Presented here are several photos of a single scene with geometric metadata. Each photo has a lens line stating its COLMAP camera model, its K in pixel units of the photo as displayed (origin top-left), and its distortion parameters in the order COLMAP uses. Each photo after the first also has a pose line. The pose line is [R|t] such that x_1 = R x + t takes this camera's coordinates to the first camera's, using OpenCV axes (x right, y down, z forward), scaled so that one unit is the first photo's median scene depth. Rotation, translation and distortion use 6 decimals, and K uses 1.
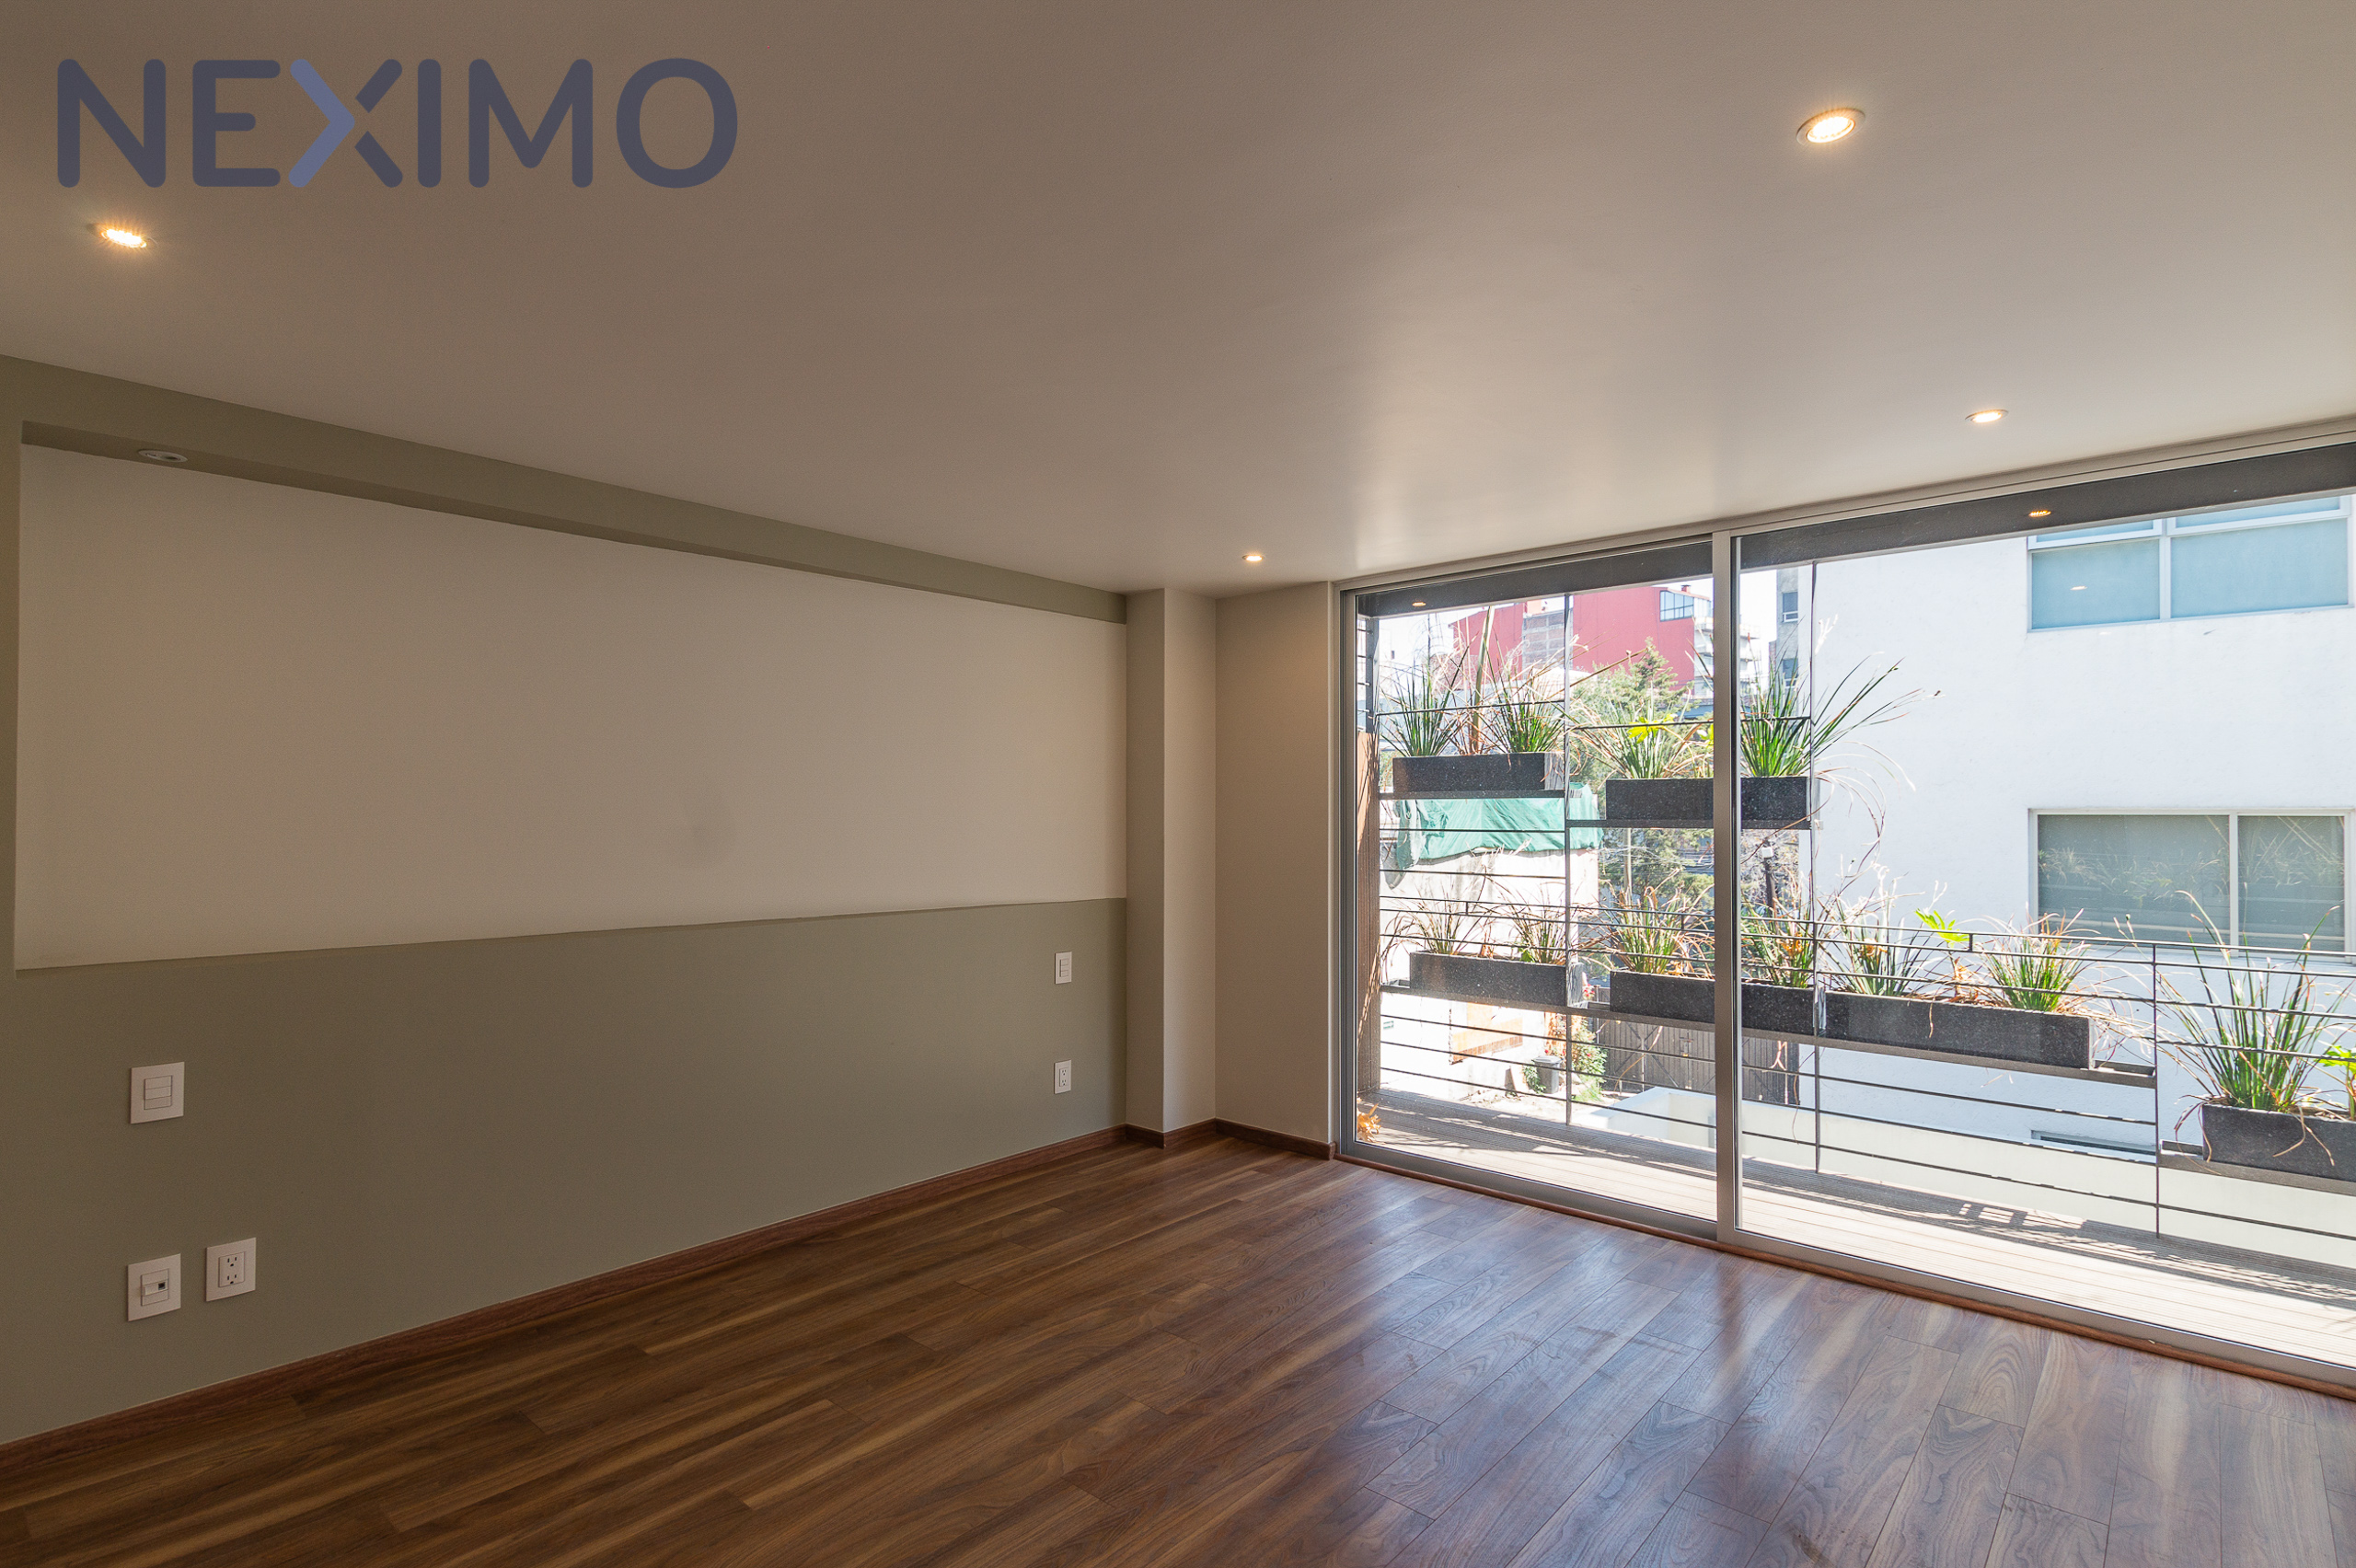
lens RADIAL K [[1136.1, 0, 1187.7], [0, 1136.1, 790.3], [0, 0, 1]] dist [-0.001591, -0.001163]
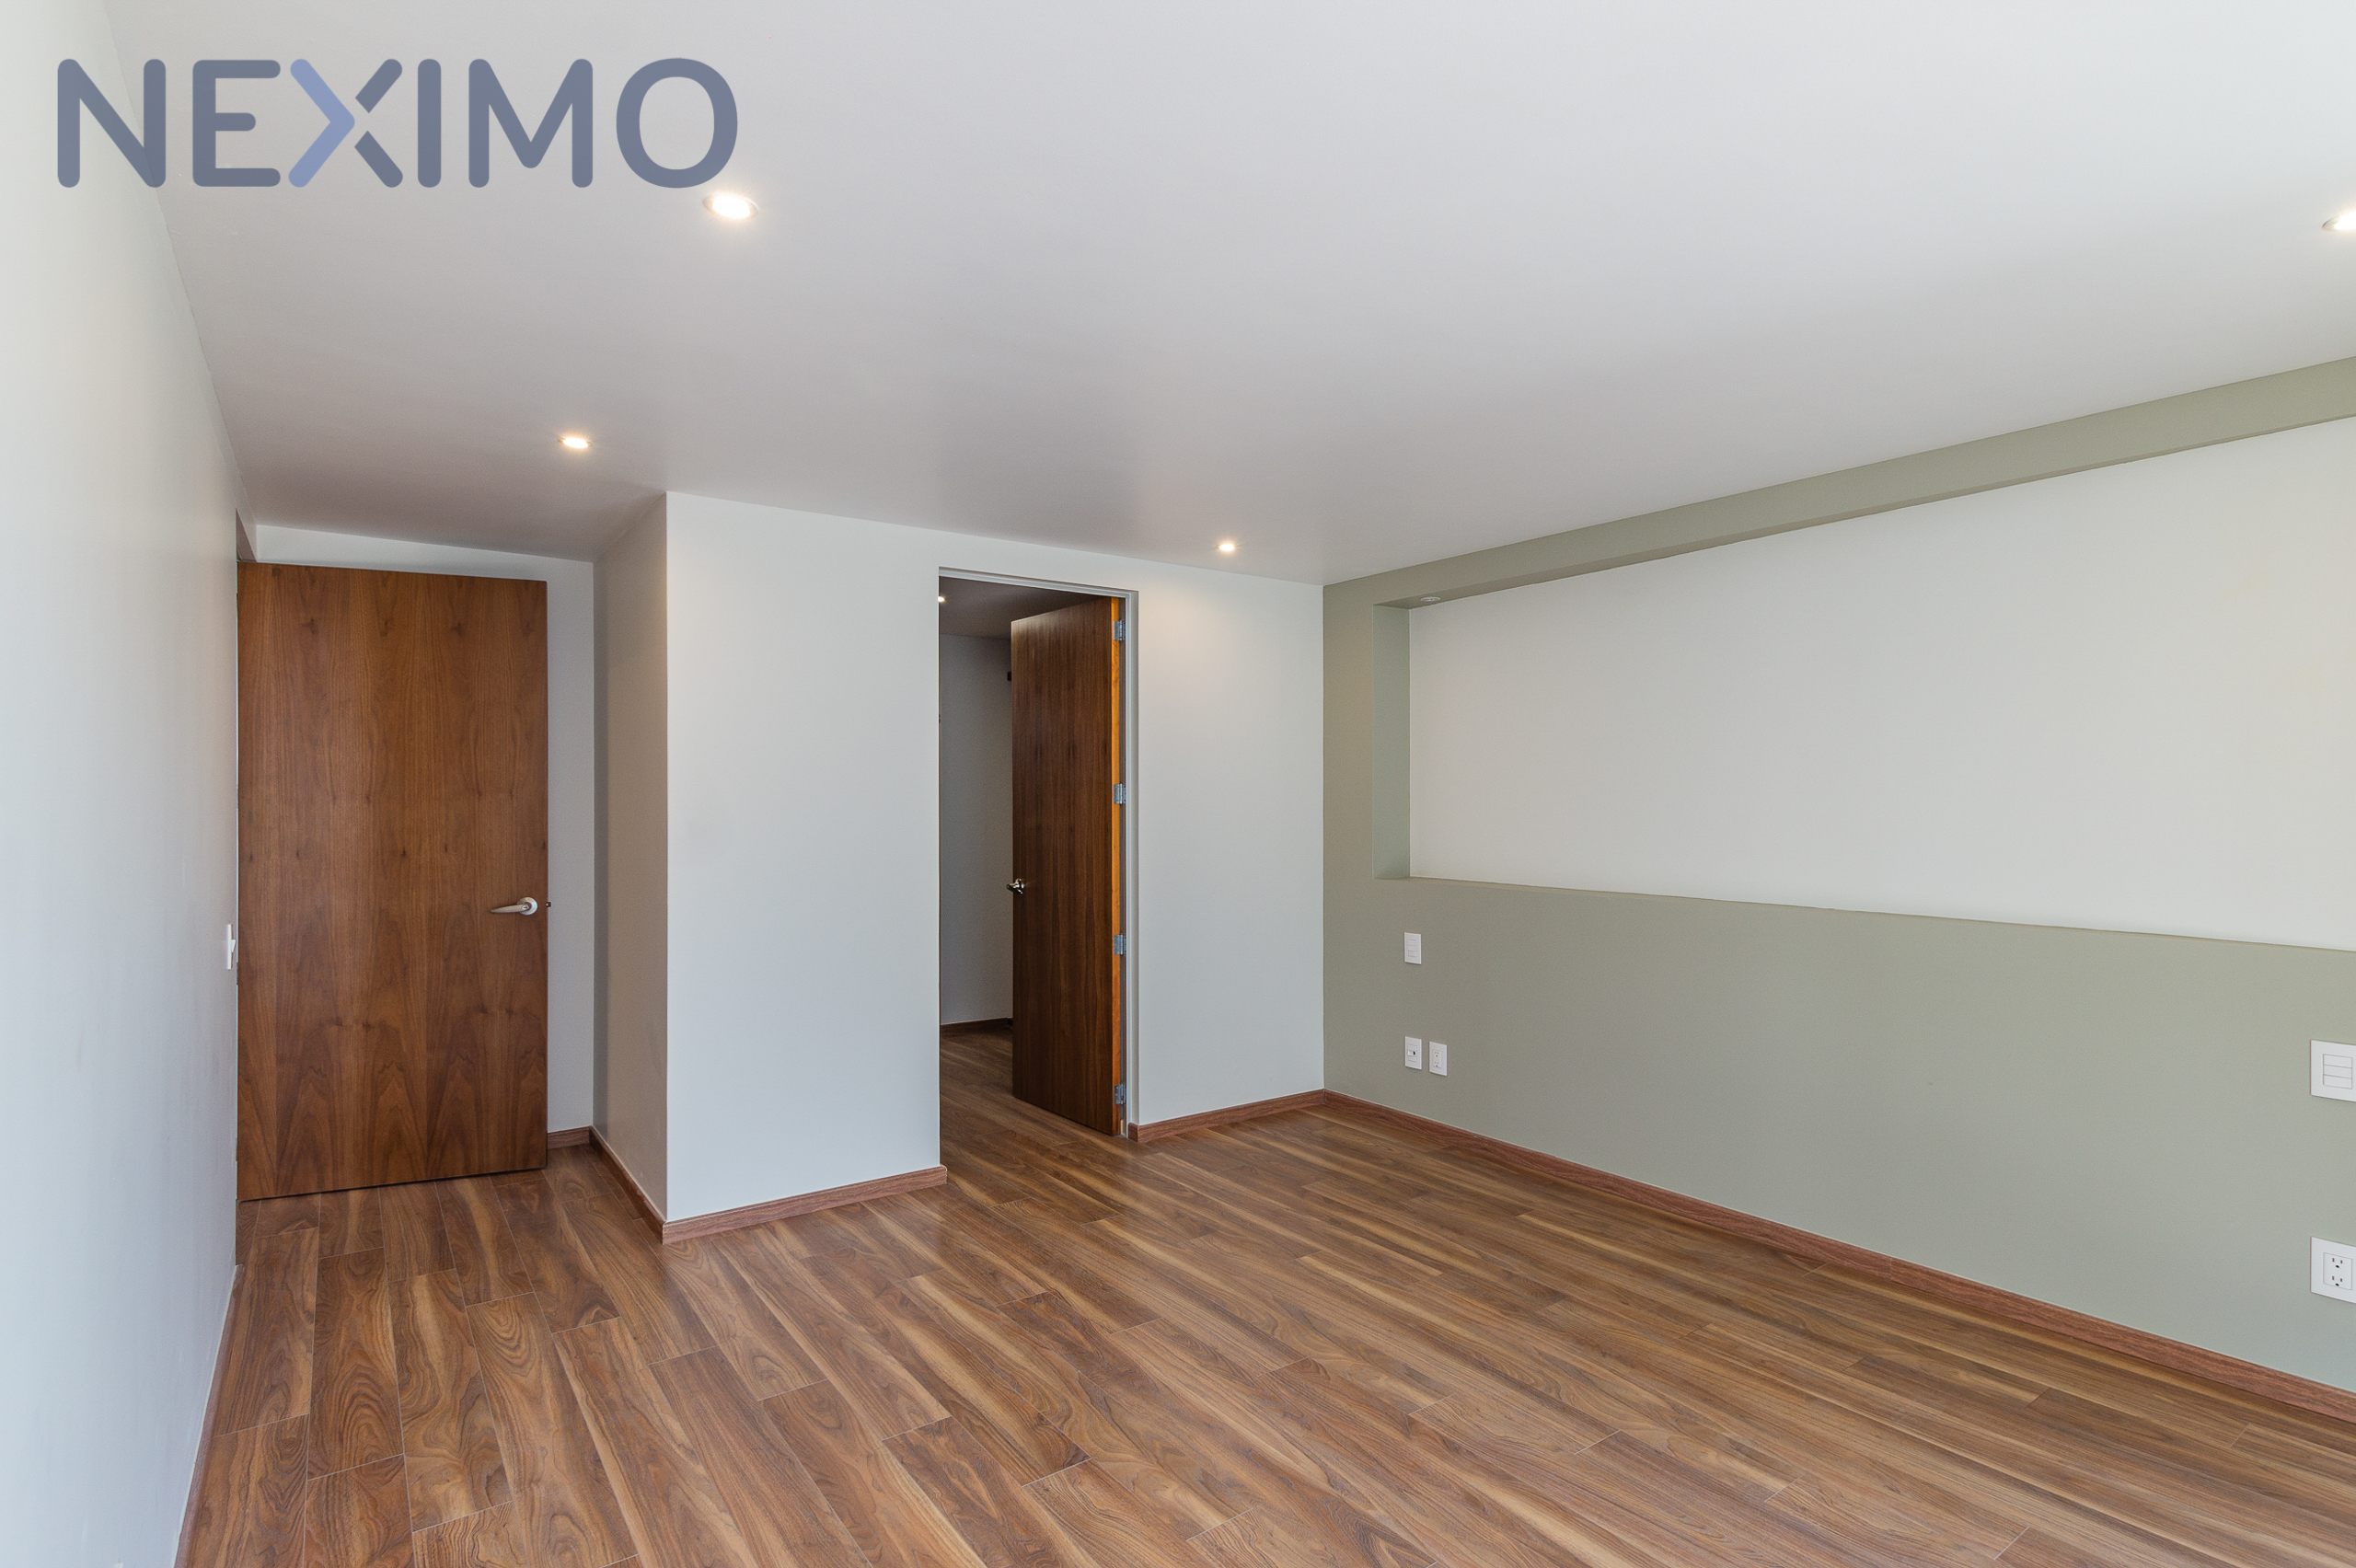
lens RADIAL K [[1136.1, 0, 1187.7], [0, 1136.1, 790.3], [0, 0, 1]] dist [-0.001591, -0.001163]
pose [[-0.207605, -0.001984, -0.978211, 0.877202], [0.023143, 0.999708, -0.006939, 0.012085], [0.977939, -0.024079, -0.207499, 0.921769]]
